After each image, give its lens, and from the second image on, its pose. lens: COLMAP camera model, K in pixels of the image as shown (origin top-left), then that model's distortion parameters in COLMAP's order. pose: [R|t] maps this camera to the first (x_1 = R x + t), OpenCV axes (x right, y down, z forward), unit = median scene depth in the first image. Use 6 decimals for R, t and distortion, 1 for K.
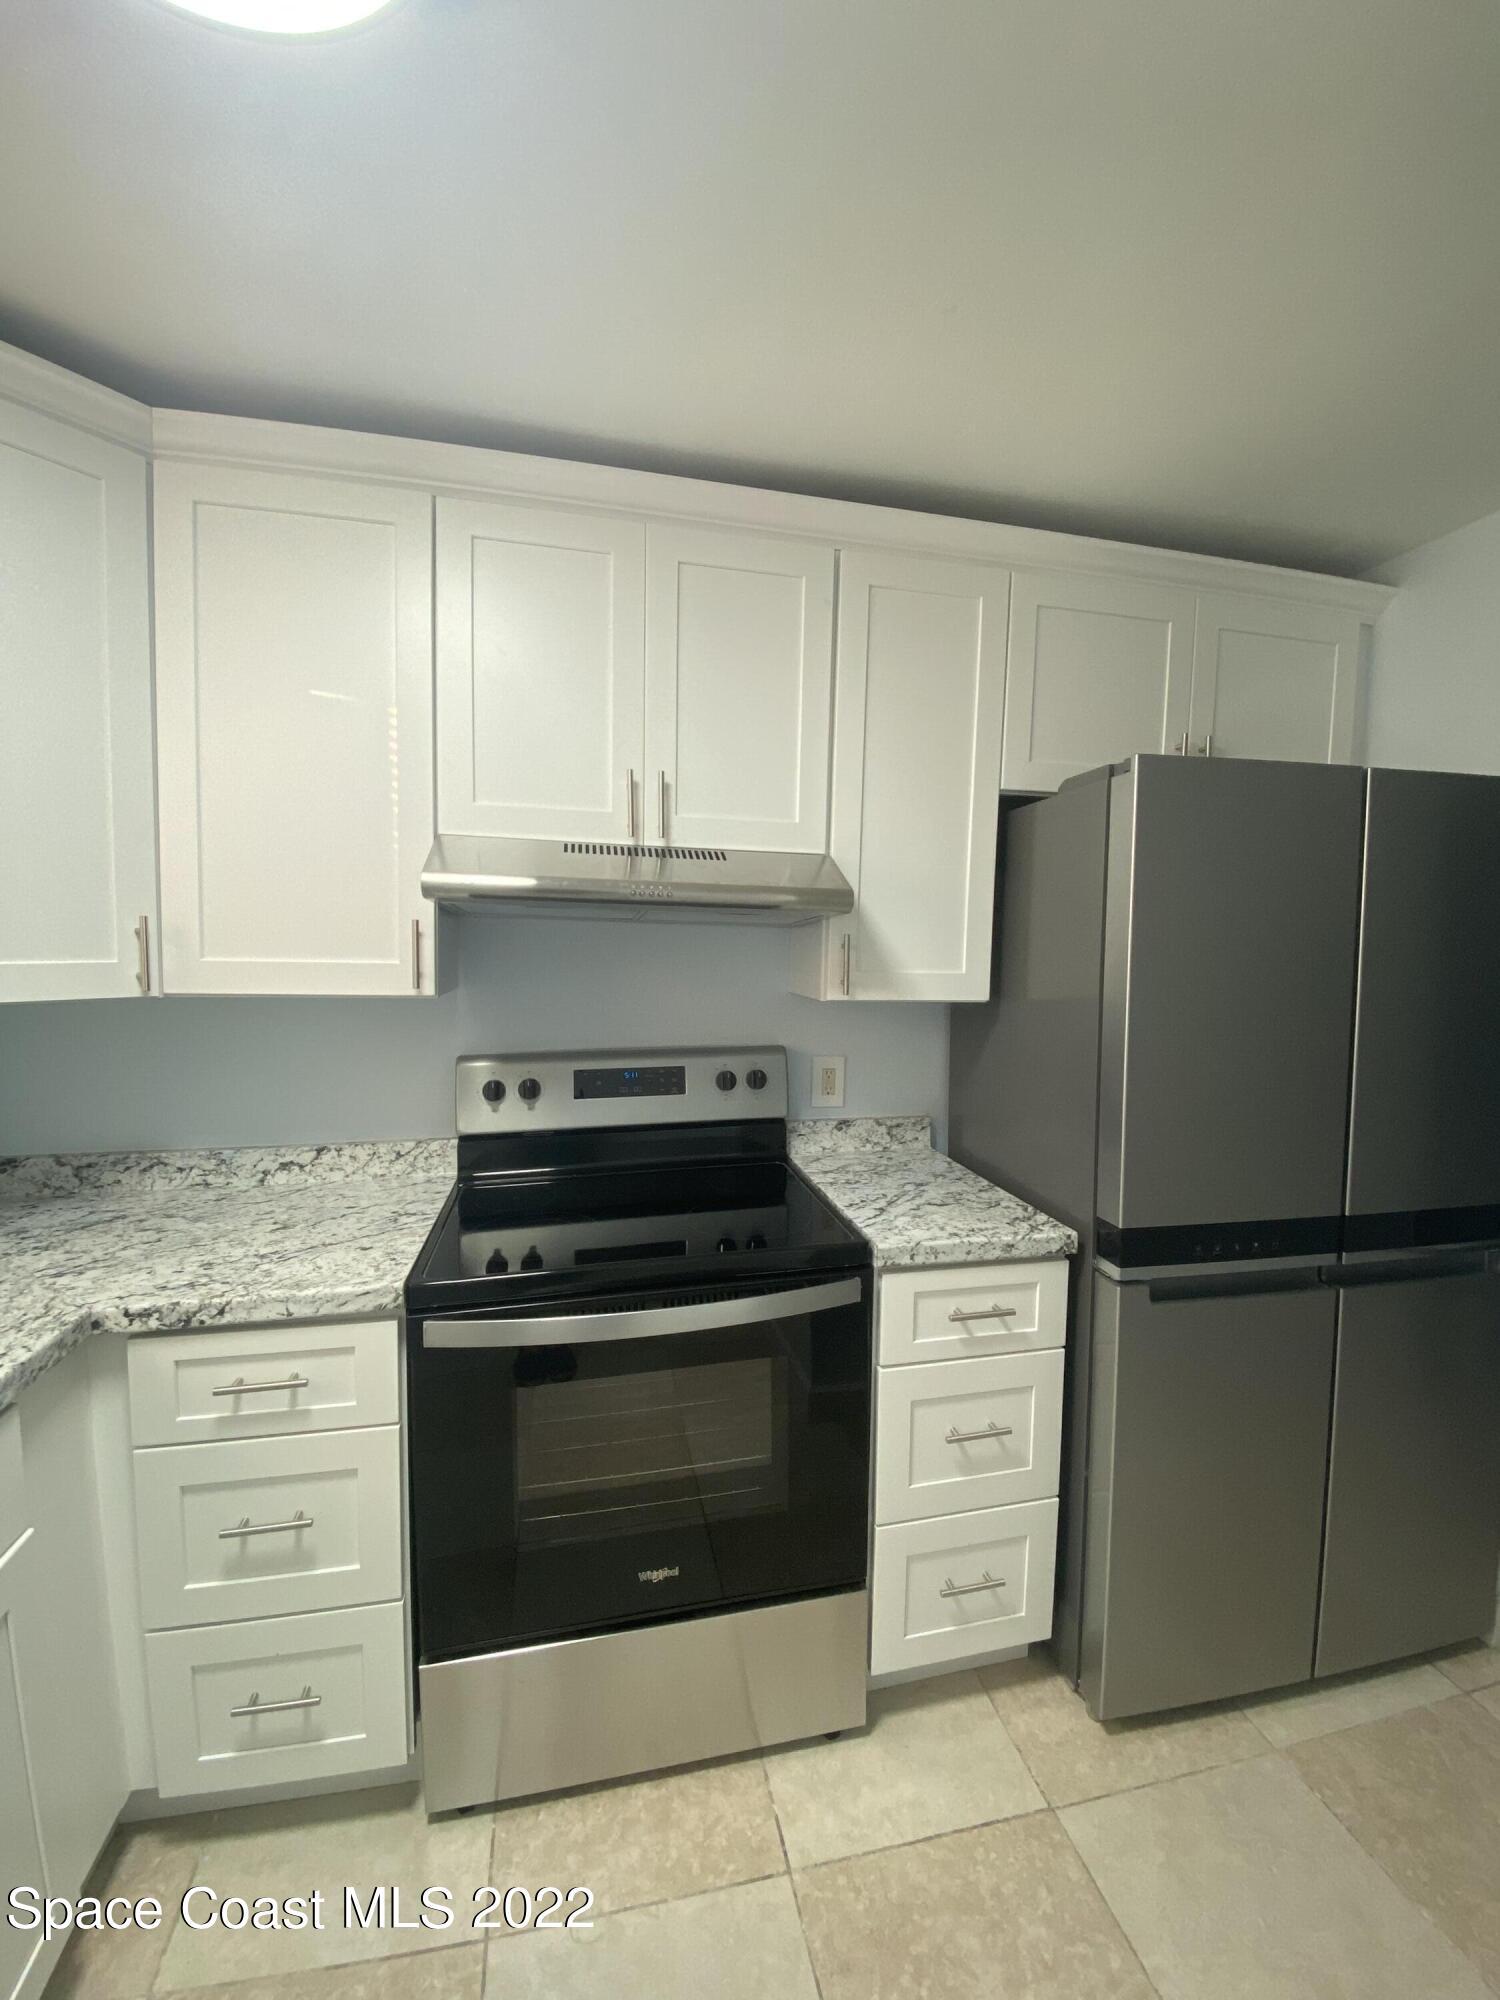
lens RADIAL K [[811.2, 0, 752.5], [0, 811.2, 983.8], [0, 0, 1]] dist [0.005883, -0.011531]
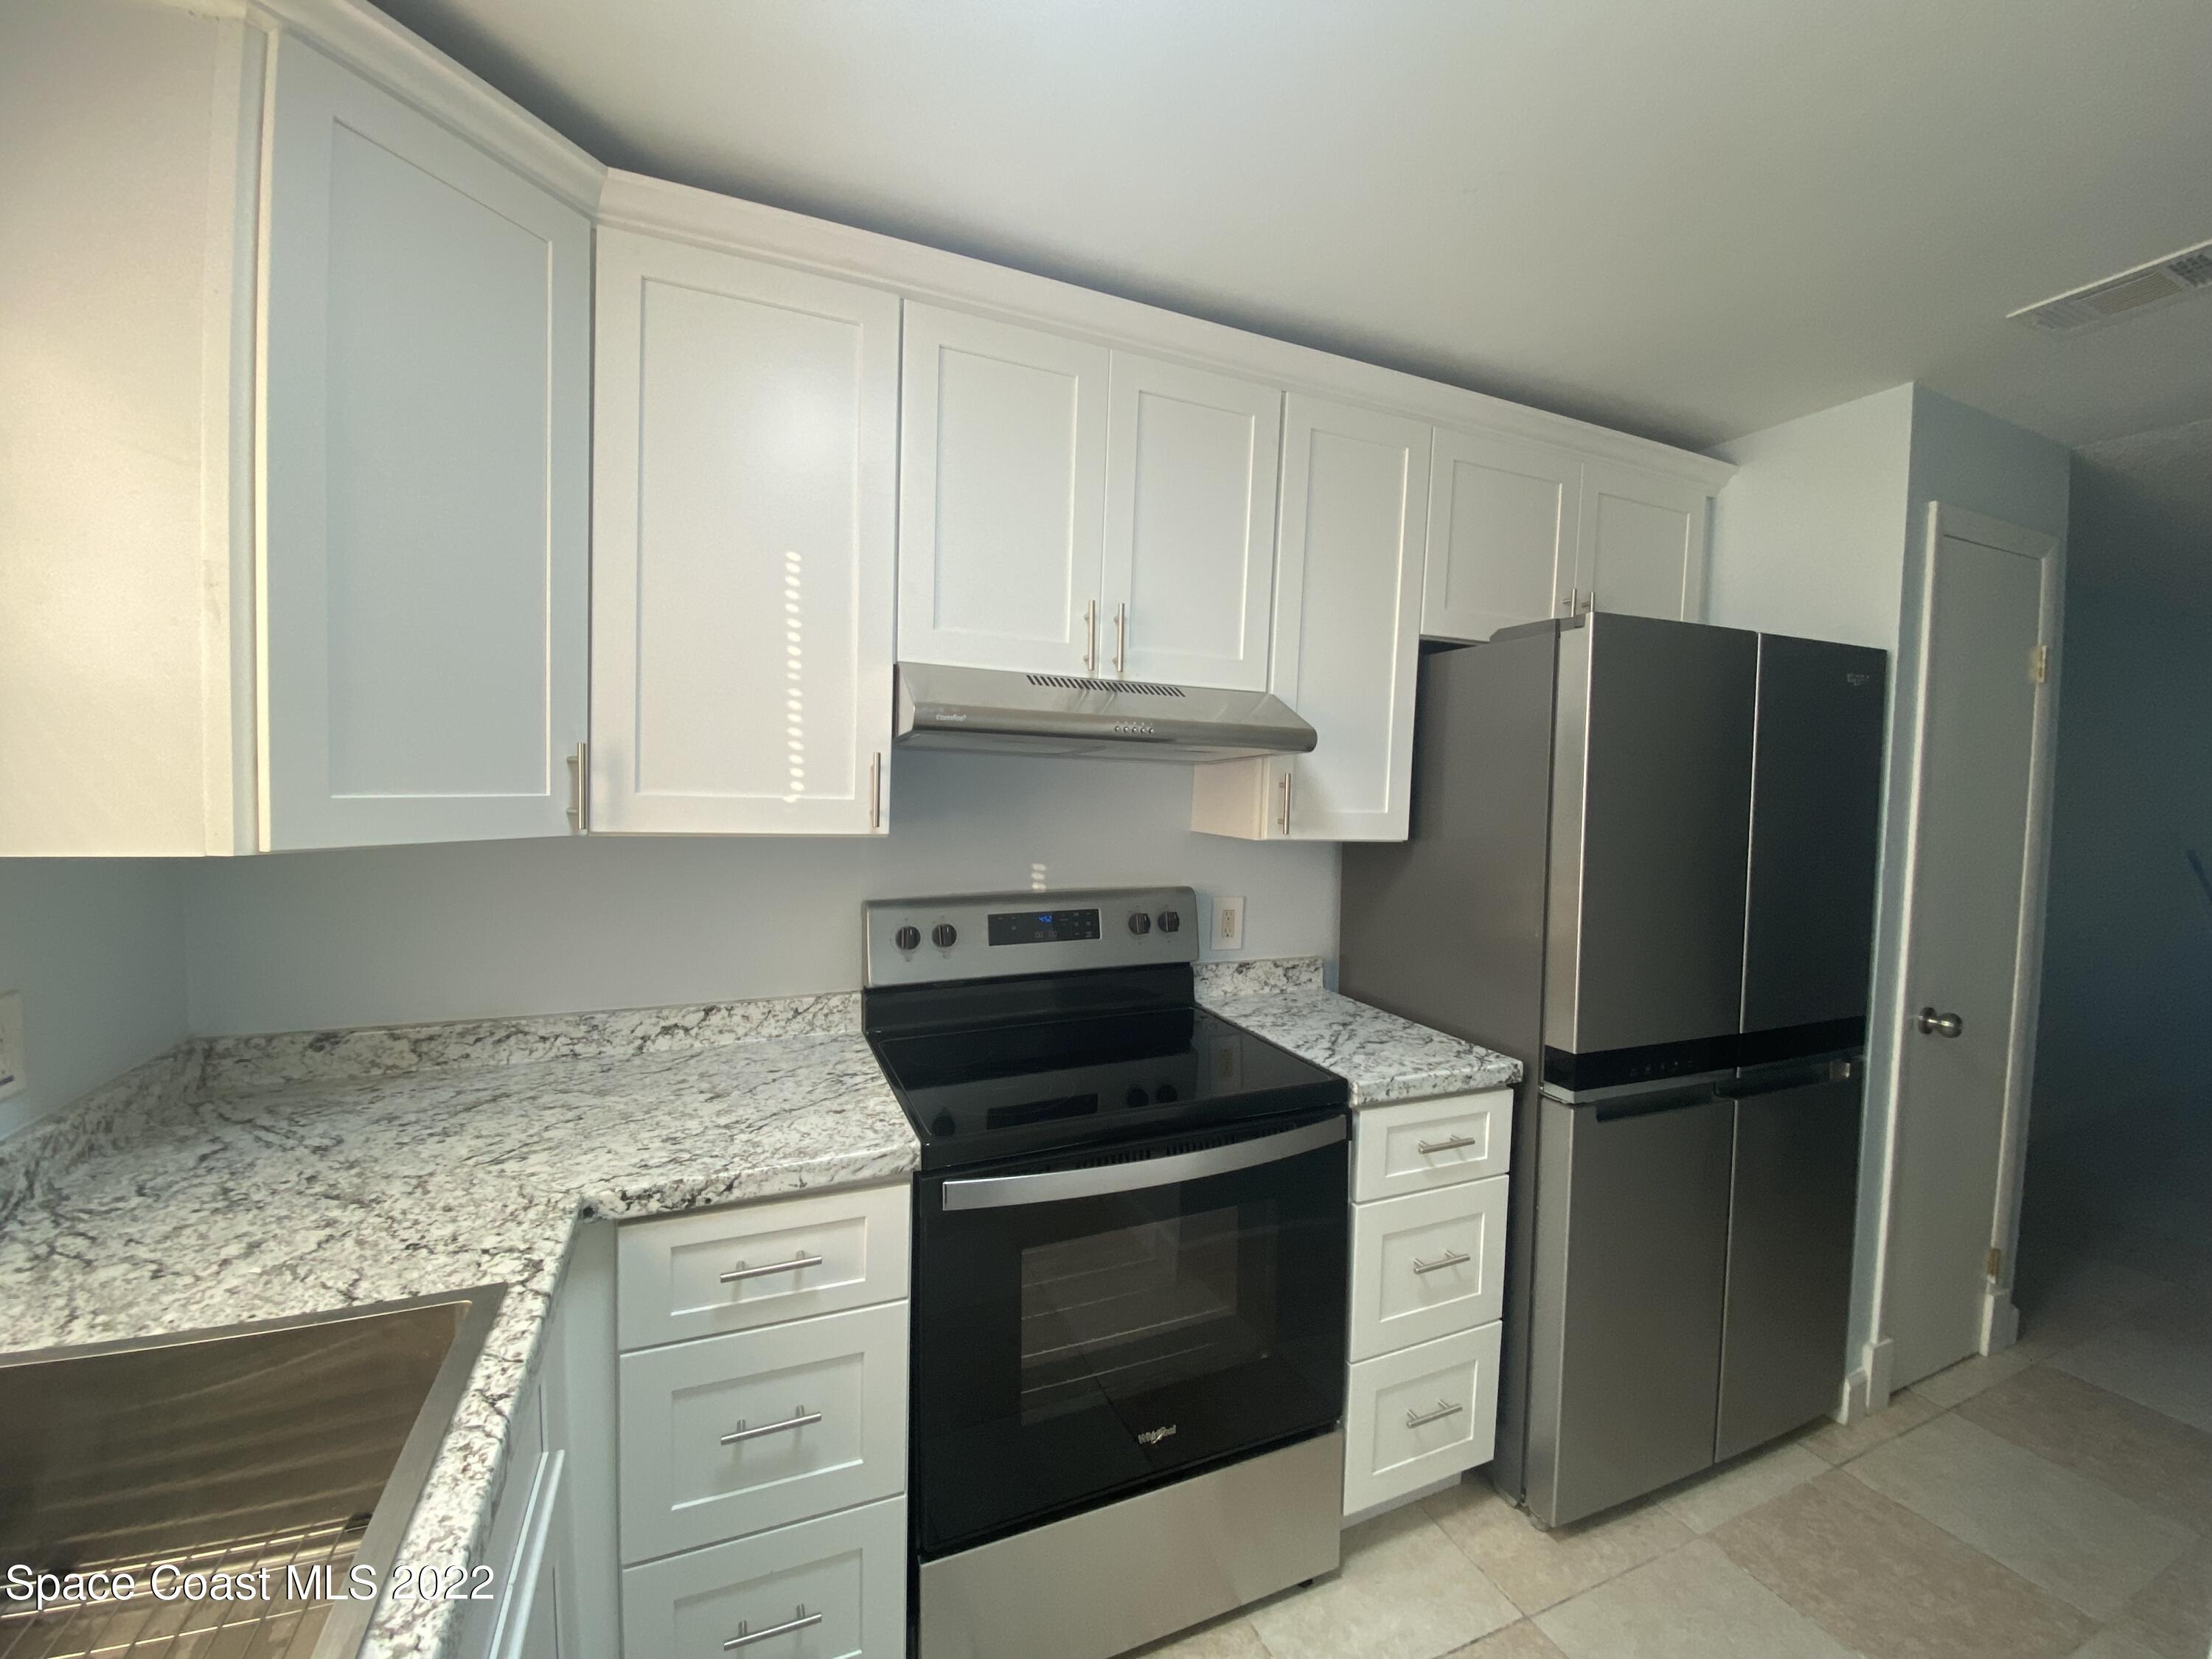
lens RADIAL K [[897.2, 0, 1101.6], [0, 897.2, 806.9], [0, 0, 1]] dist [0.005883, -0.011531]
pose [[0.983210, 0.006680, 0.182357, -0.345503], [-0.003362, 0.999823, -0.018502, 0.001115], [-0.182449, 0.017578, 0.983058, -0.045952]]
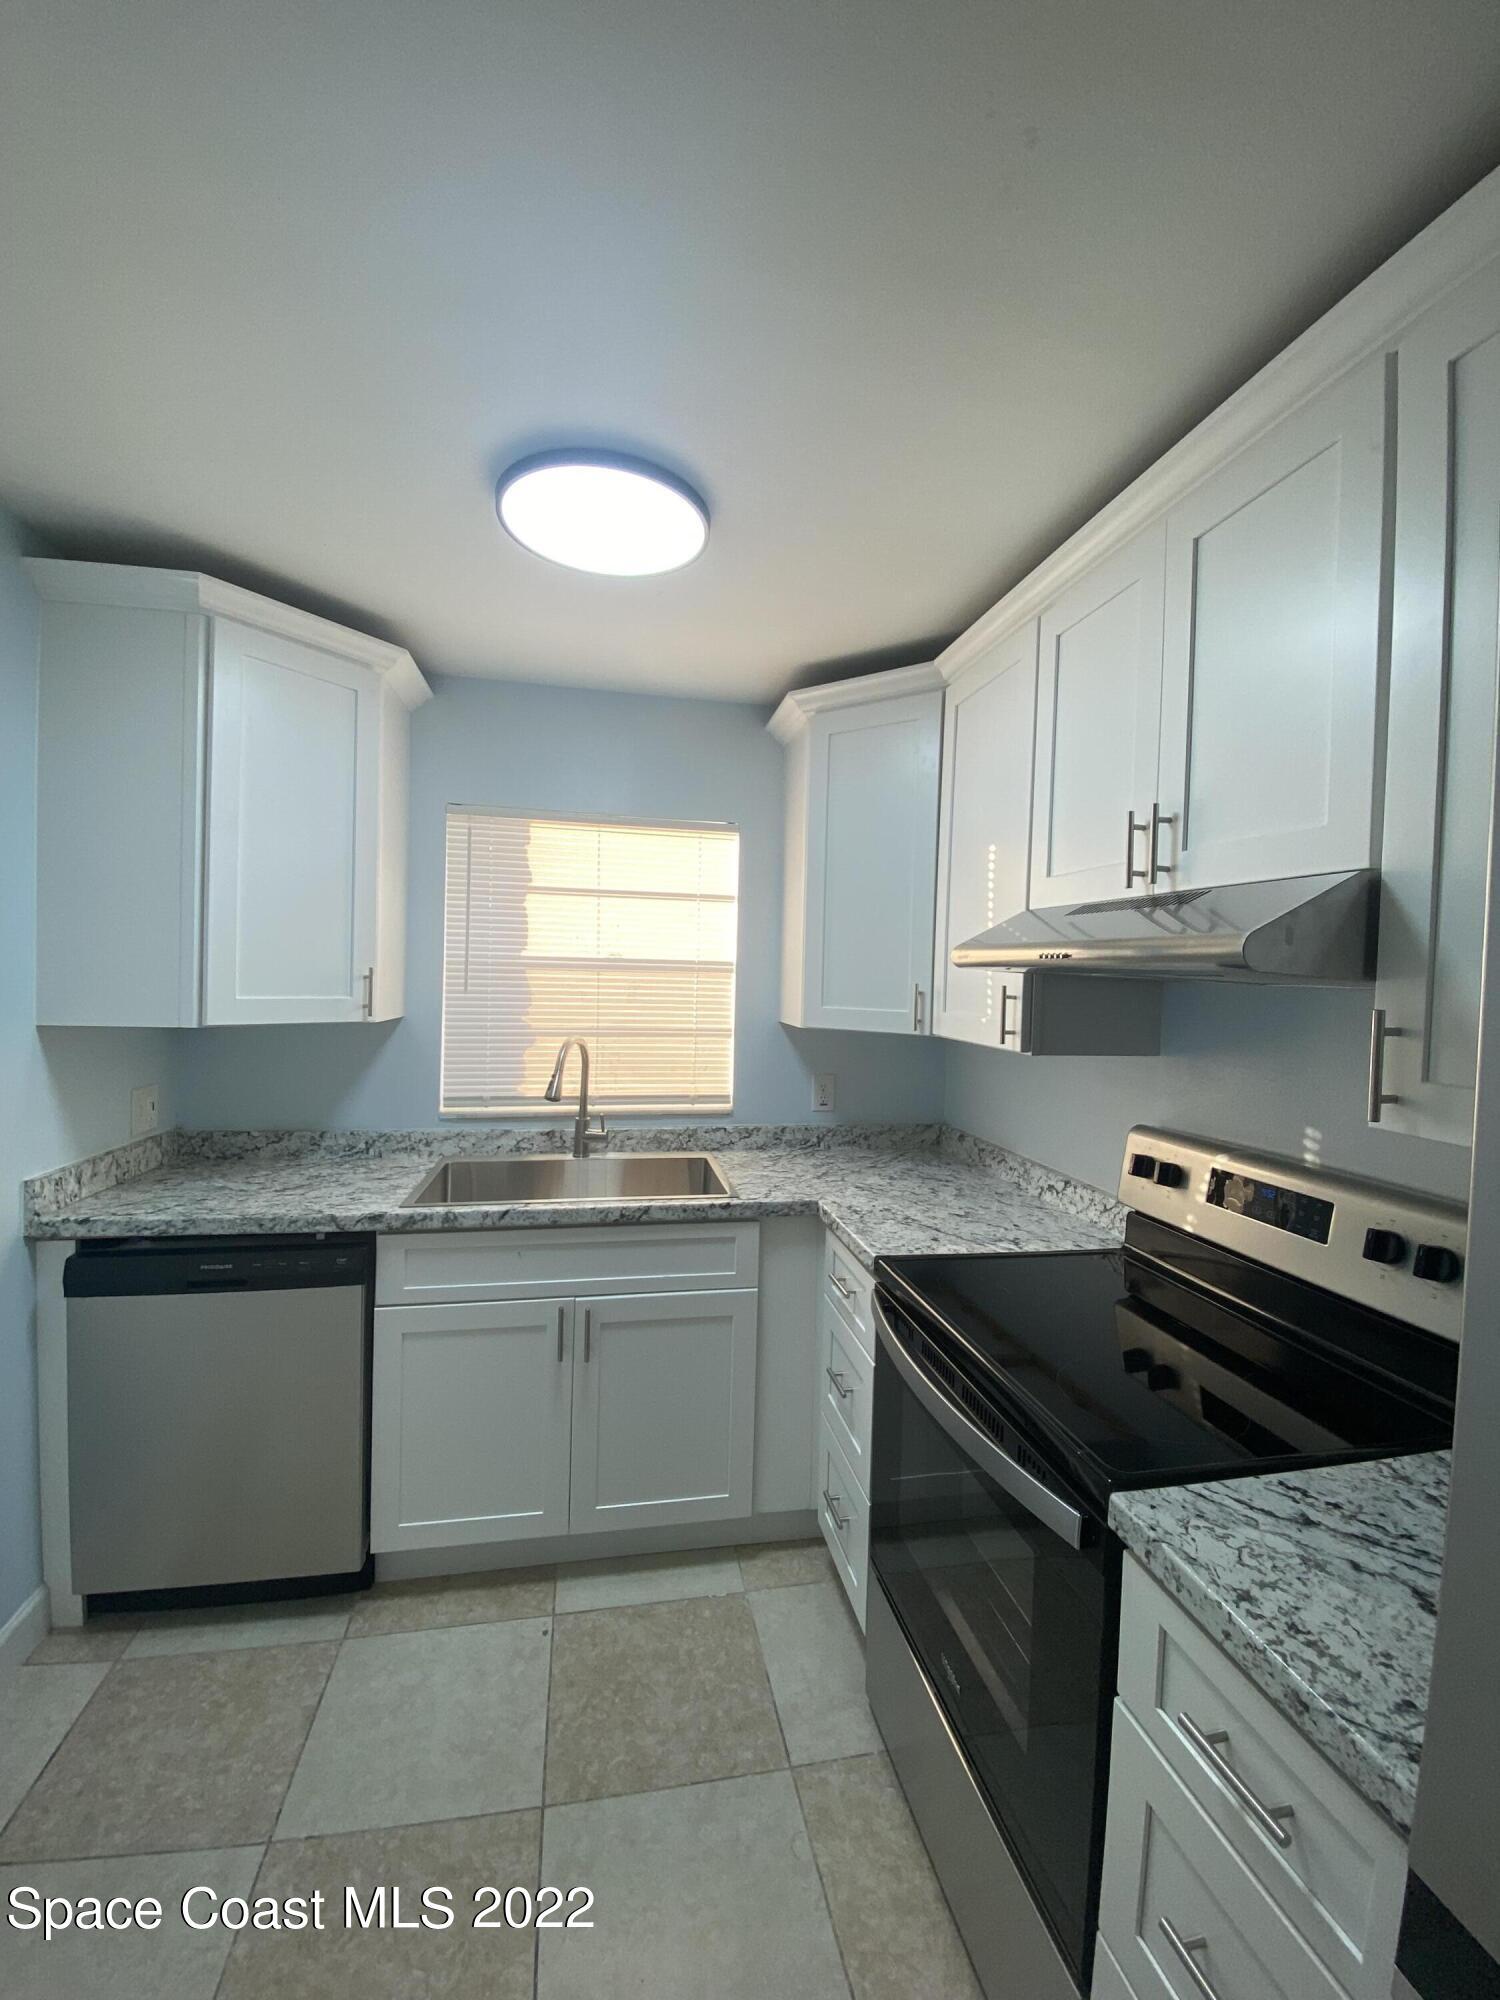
lens RADIAL K [[810.6, 0, 736.4], [0, 810.6, 975.6], [0, 0, 1]] dist [-0.008455, -0.007501]
pose [[-0.040214, -0.008564, -0.999154, 0.754214], [-0.084200, 0.996436, -0.005152, -0.051052], [0.995637, 0.083922, -0.040792, 0.656189]]
